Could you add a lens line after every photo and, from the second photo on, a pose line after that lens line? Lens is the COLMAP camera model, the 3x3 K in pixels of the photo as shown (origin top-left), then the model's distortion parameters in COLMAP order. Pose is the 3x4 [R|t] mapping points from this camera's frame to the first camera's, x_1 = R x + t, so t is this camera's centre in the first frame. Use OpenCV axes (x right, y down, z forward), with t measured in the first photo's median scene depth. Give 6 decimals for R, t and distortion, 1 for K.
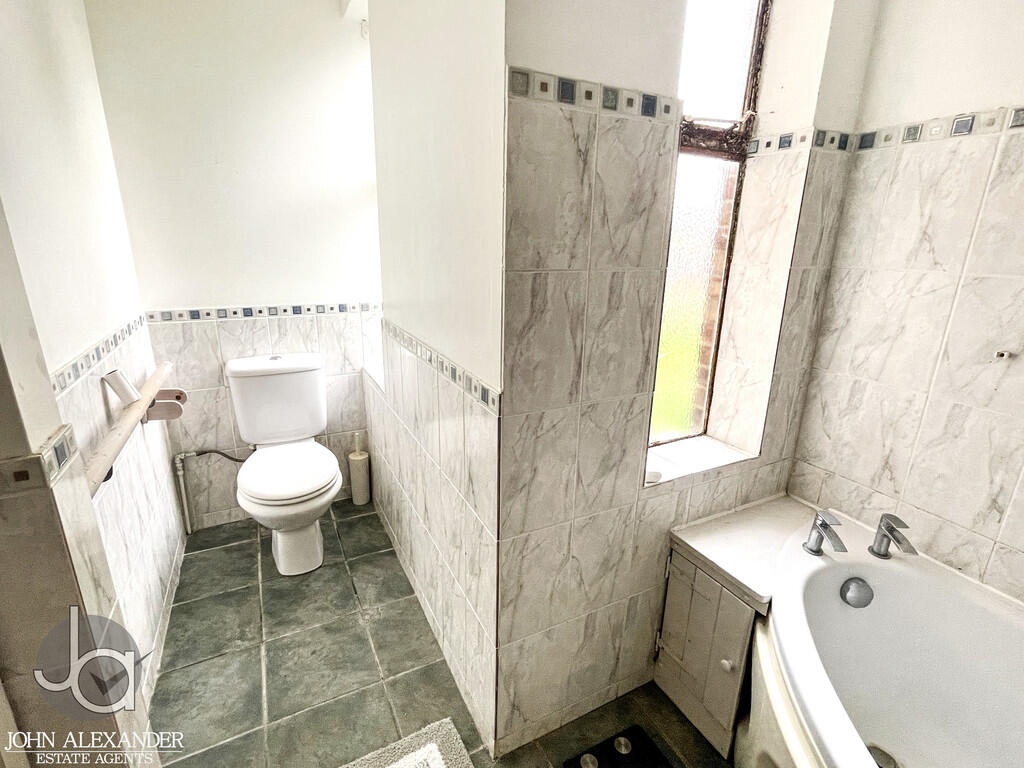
lens RADIAL K [[488.6, 0, 511.3], [0, 488.6, 384.2], [0, 0, 1]] dist [0.002664, -0.000388]
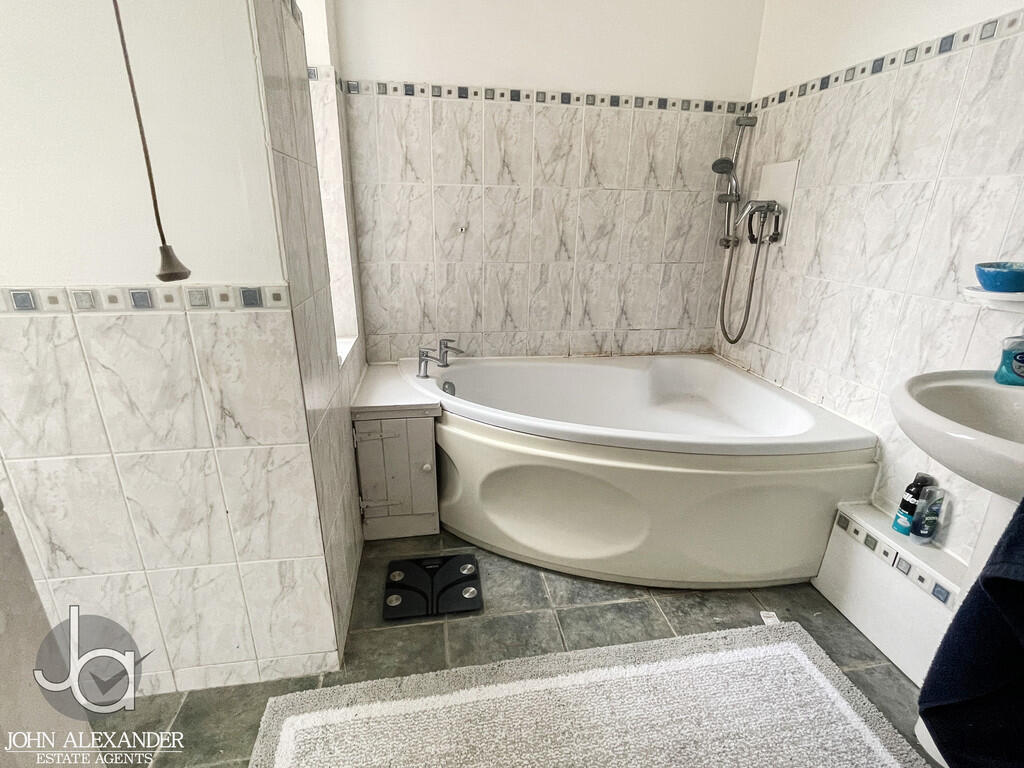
lens RADIAL K [[488.6, 0, 511.0], [0, 488.6, 384.3], [0, 0, 1]] dist [0.002664, -0.000388]
pose [[0.306400, -0.321808, 0.895856, -0.629503], [0.267970, 0.932221, 0.243220, 0.069714], [-0.913406, 0.165539, 0.371868, 0.204151]]
